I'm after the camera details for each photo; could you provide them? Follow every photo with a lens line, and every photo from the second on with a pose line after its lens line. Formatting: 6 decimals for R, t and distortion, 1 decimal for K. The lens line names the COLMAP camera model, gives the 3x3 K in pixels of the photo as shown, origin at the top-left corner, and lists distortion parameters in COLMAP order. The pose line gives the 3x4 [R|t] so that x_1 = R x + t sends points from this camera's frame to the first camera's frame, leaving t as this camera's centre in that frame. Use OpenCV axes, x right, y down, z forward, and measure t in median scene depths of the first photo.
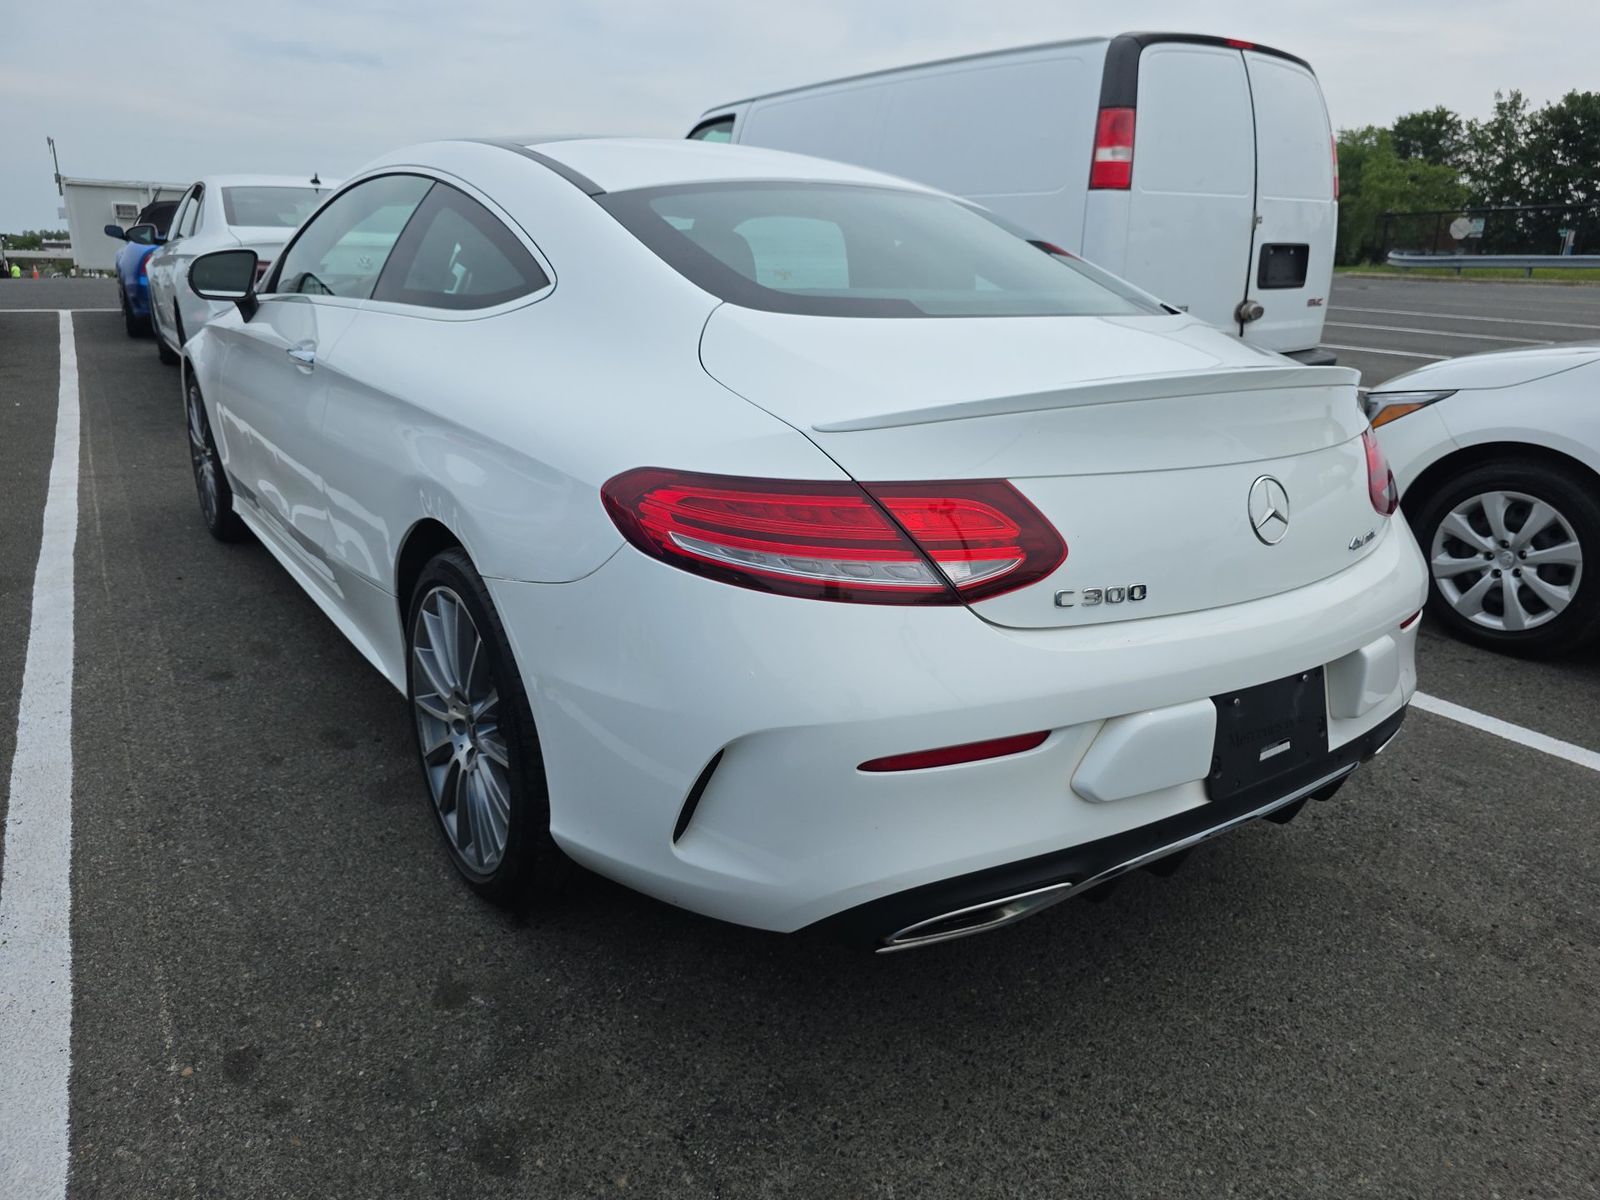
lens RADIAL K [[1088.3, 0, 814.7], [0, 1088.3, 601.0], [0, 0, 1]] dist [0.022543, -0.022209]
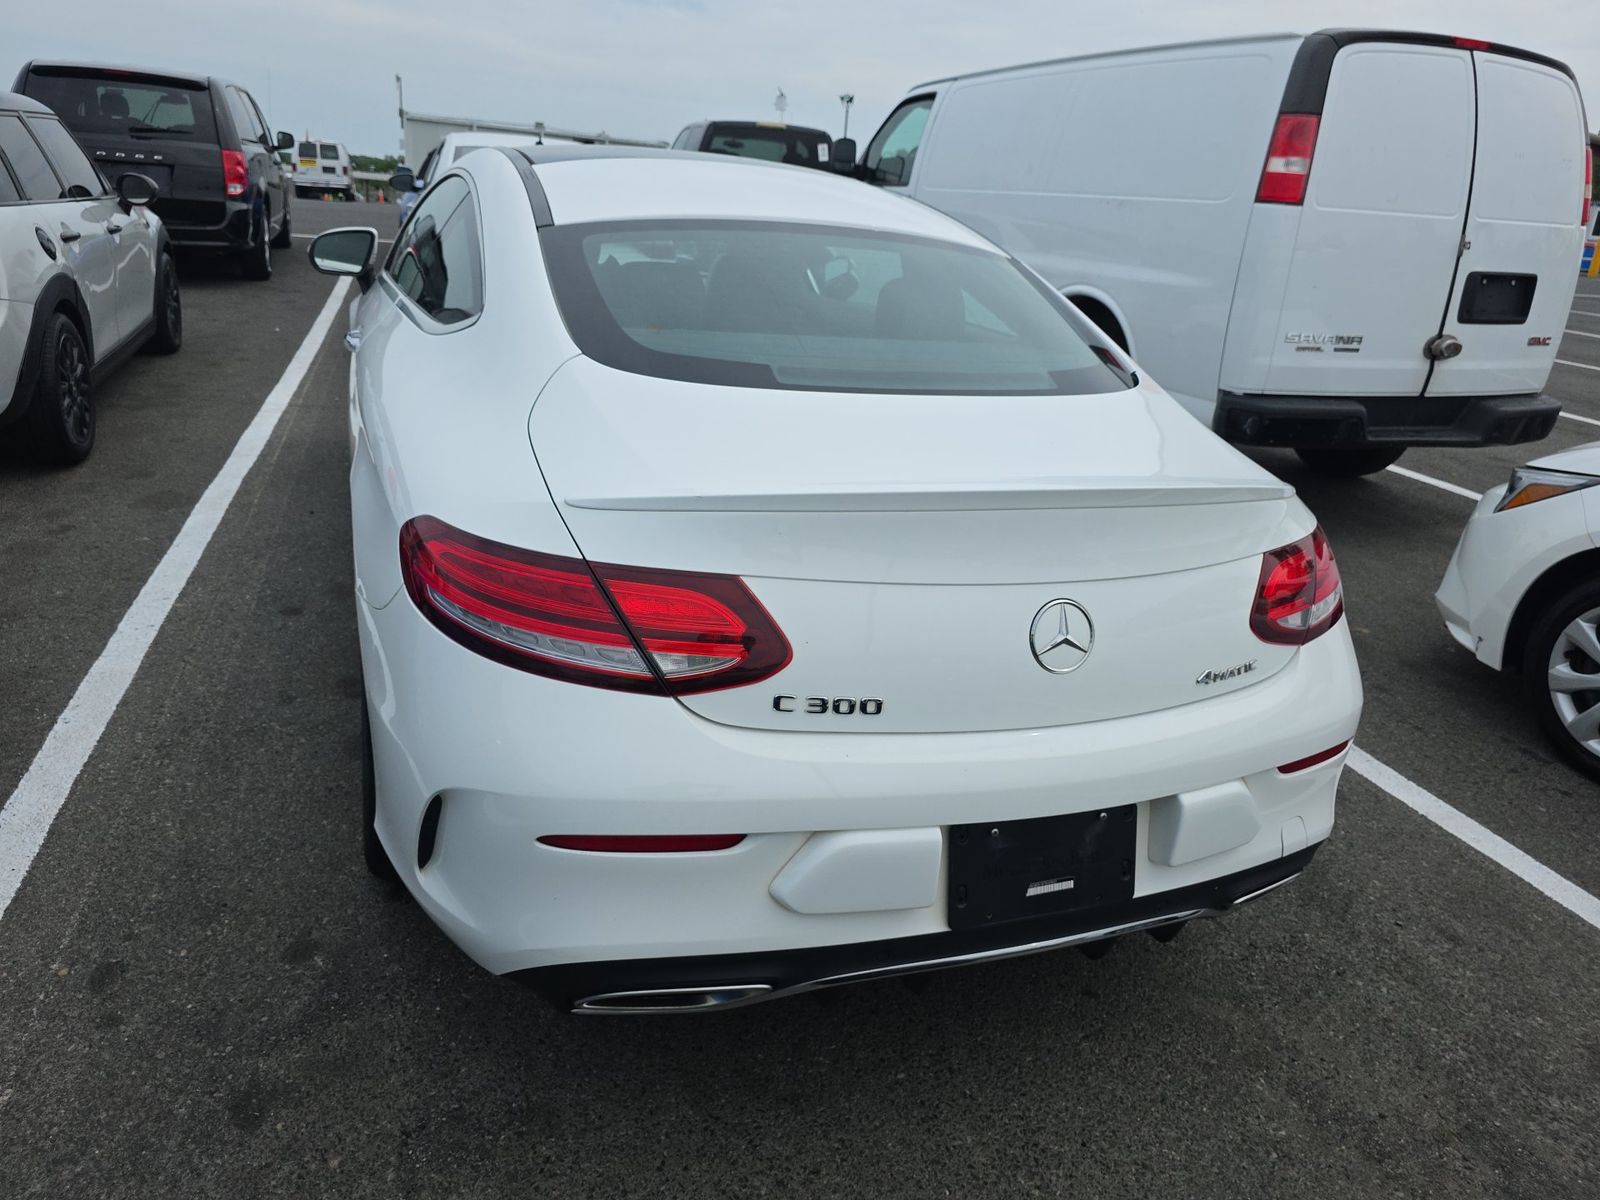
lens RADIAL K [[1088.3, 0, 793.4], [0, 1088.3, 594.0], [0, 0, 1]] dist [0.022543, -0.022209]
pose [[0.964080, 0.138031, -0.226931, 0.341388], [-0.130972, 0.990321, 0.045953, -0.111922], [0.231078, -0.014581, 0.972826, 0.038164]]
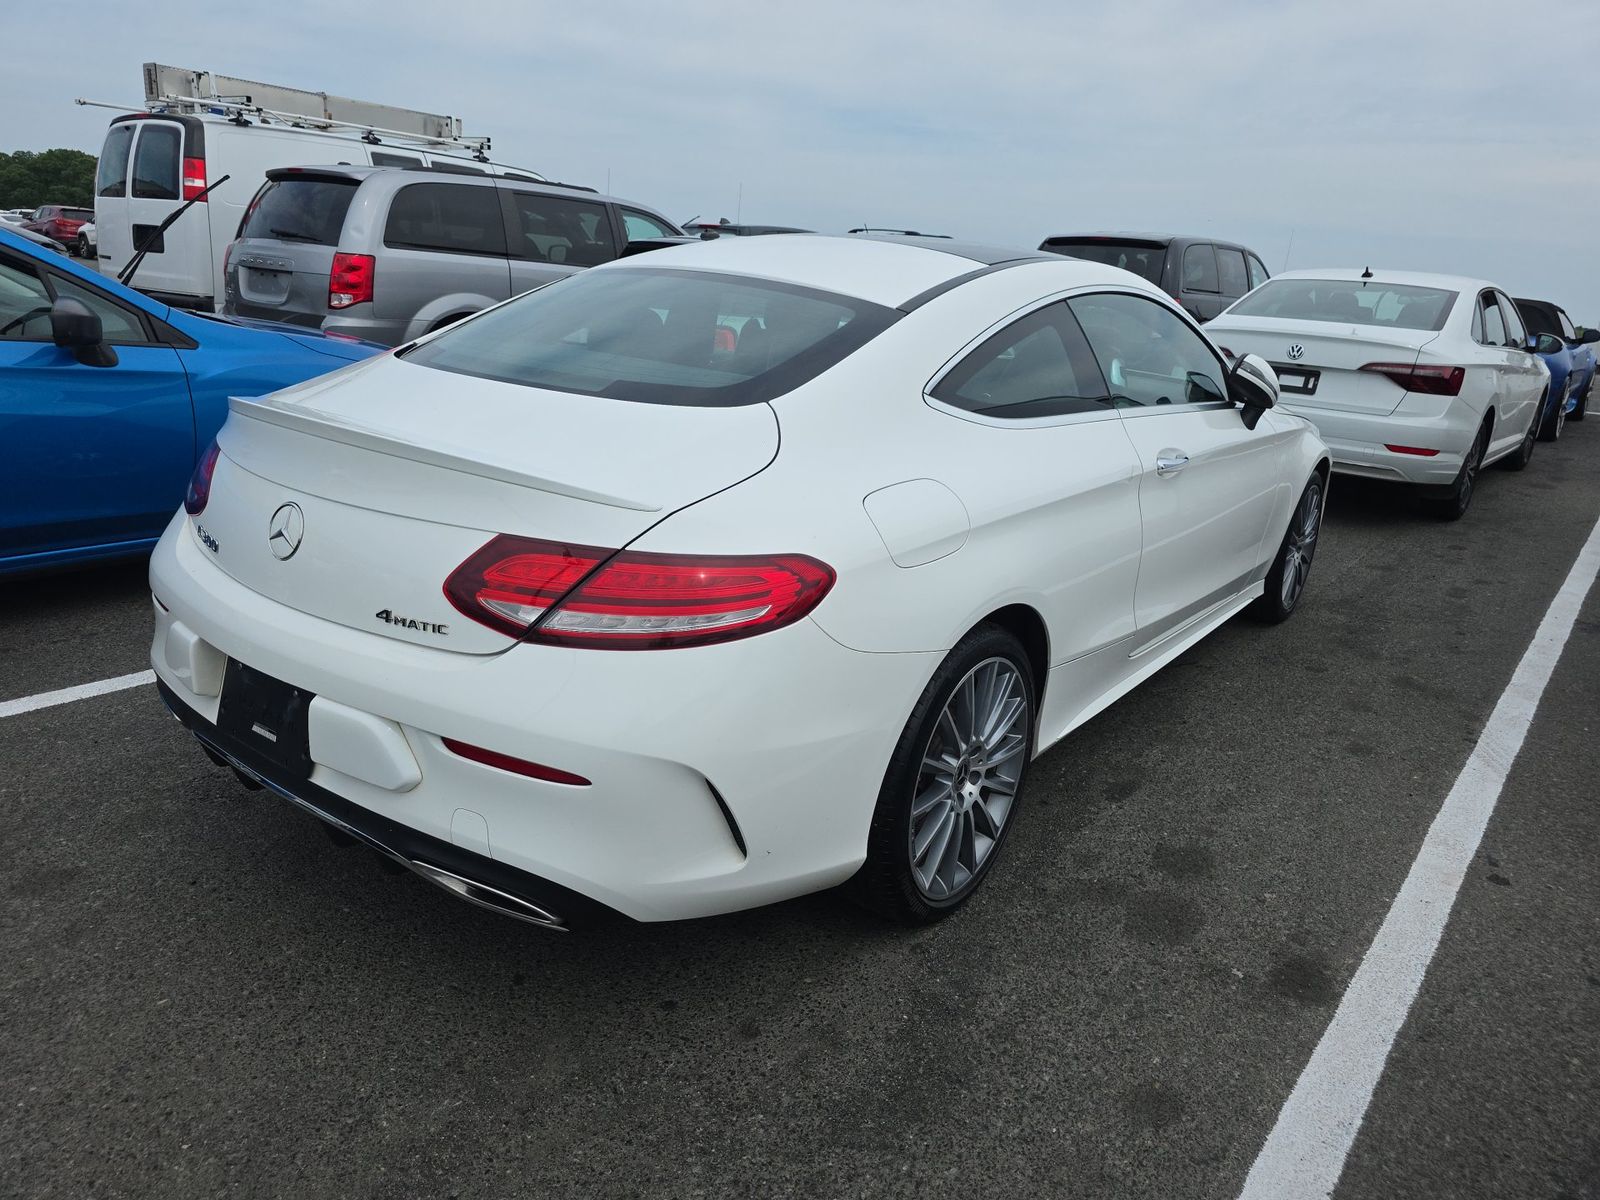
lens RADIAL K [[1088.3, 0, 811.7], [0, 1088.3, 599.2], [0, 0, 1]] dist [0.022543, -0.022209]
pose [[0.303217, 0.272166, -0.913228, 1.445636], [-0.345918, 0.924410, 0.160645, -0.342988], [0.887919, 0.267191, 0.374444, 0.924753]]
